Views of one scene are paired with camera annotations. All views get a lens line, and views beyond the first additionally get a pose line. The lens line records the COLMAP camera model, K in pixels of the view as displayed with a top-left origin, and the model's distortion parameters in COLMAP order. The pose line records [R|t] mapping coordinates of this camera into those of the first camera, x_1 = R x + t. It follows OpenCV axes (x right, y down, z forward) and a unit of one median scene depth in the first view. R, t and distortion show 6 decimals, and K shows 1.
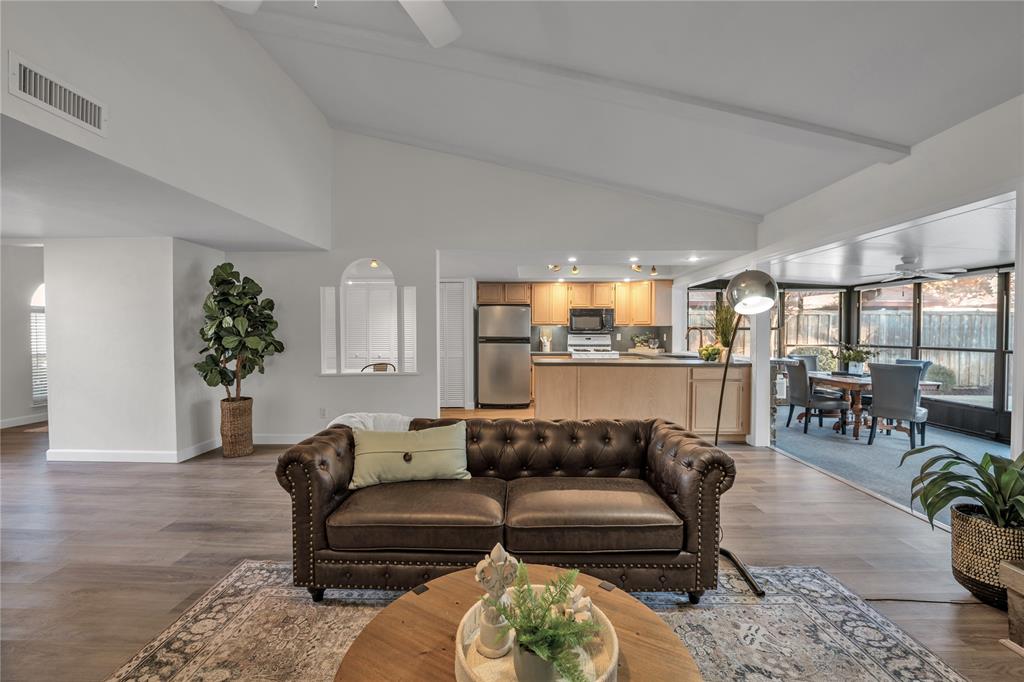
lens RADIAL K [[415.7, 0, 514.4], [0, 415.7, 338.3], [0, 0, 1]] dist [-0.024712, 0.001204]
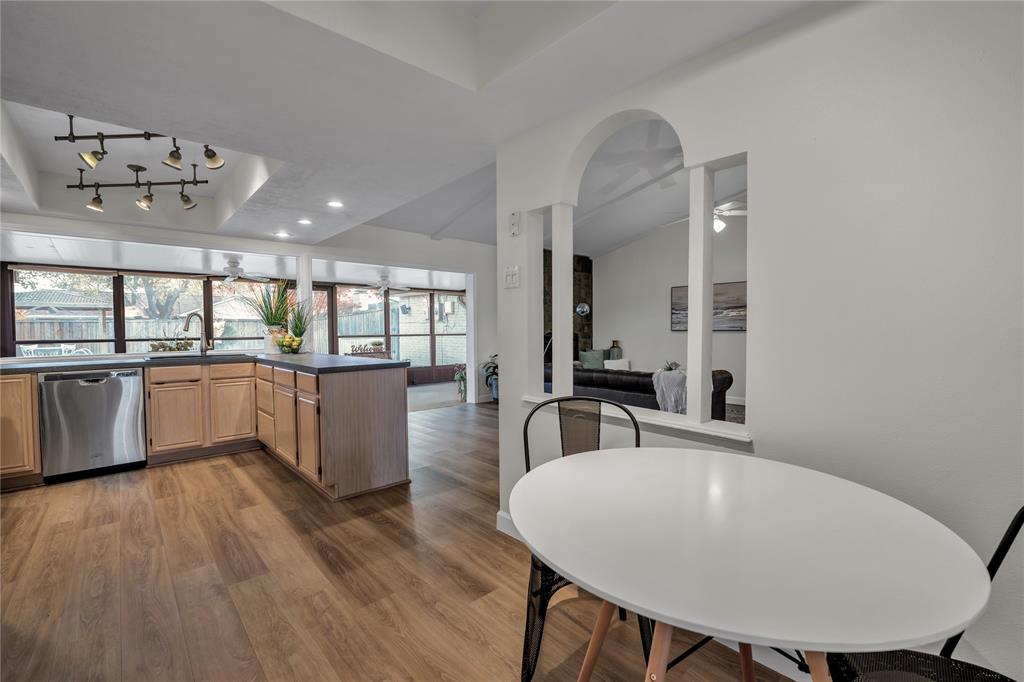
lens RADIAL K [[415.7, 0, 514.0], [0, 415.7, 340.1], [0, 0, 1]] dist [-0.024712, 0.001204]
pose [[-0.684033, -0.017333, 0.729245, -0.373730], [0.016256, 0.999107, 0.038995, -0.000231], [-0.729270, 0.038529, -0.683141, 0.937384]]
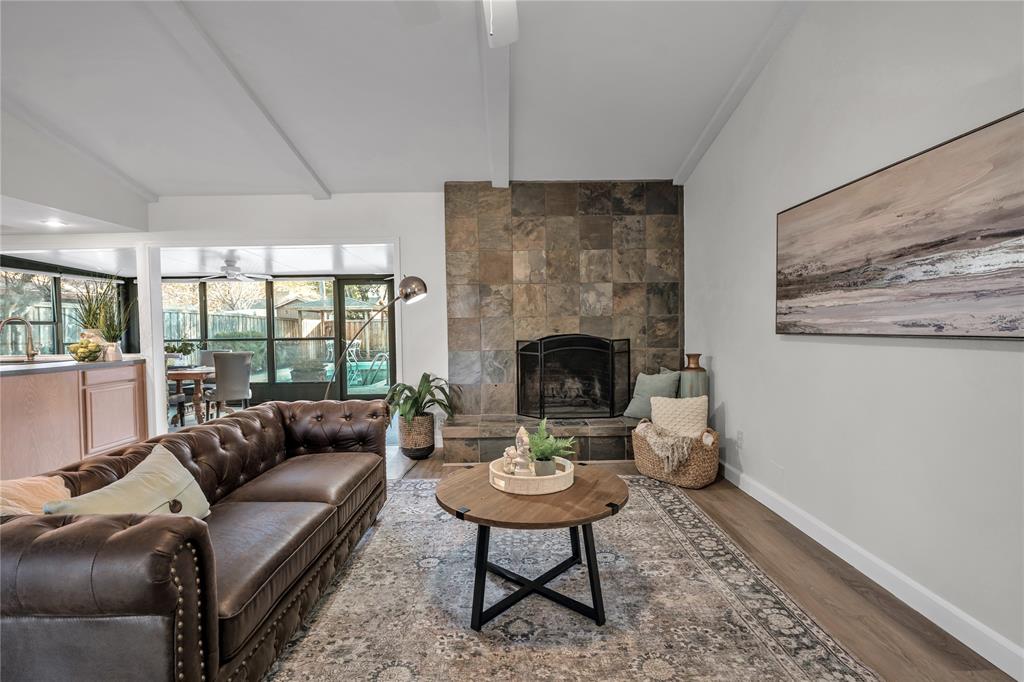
lens RADIAL K [[479.1, 0, 508.4], [0, 479.1, 340.7], [0, 0, 1]] dist [-0.007628, 0.000823]
pose [[-0.005265, -0.029017, 0.999565, -0.316363], [0.028088, 0.999180, 0.029154, 0.009650], [-0.999592, 0.028229, -0.004446, 0.161393]]
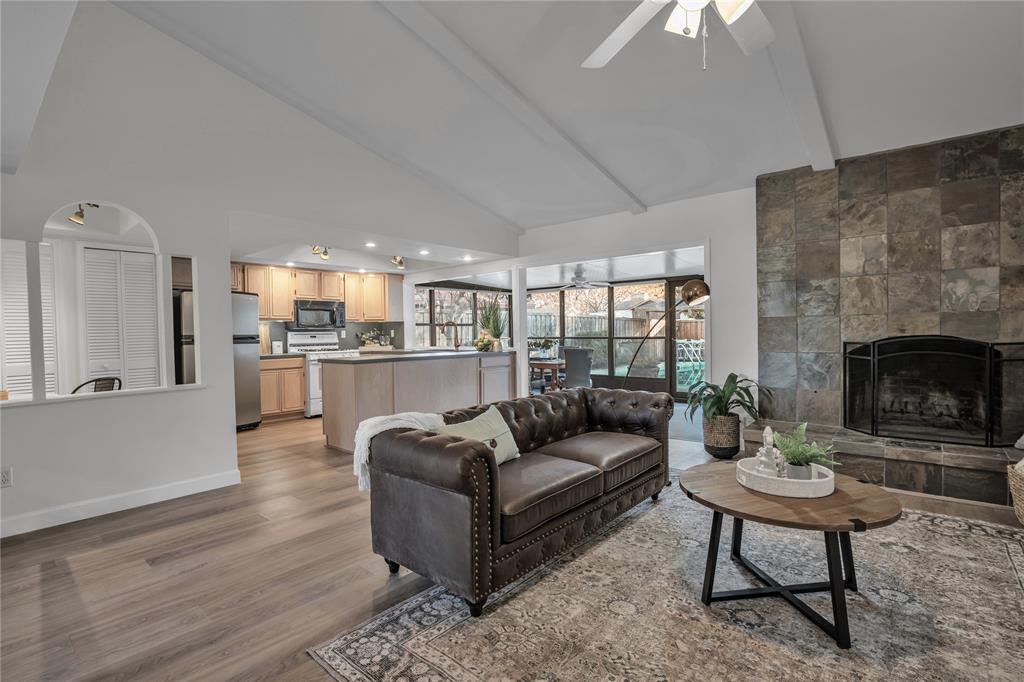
lens RADIAL K [[479.1, 0, 510.4], [0, 479.1, 340.5], [0, 0, 1]] dist [-0.007628, 0.000823]
pose [[0.645962, -0.024163, 0.762987, -0.352382], [0.025791, 0.999619, 0.009821, 0.011223], [-0.762933, 0.013335, 0.646339, 0.078709]]
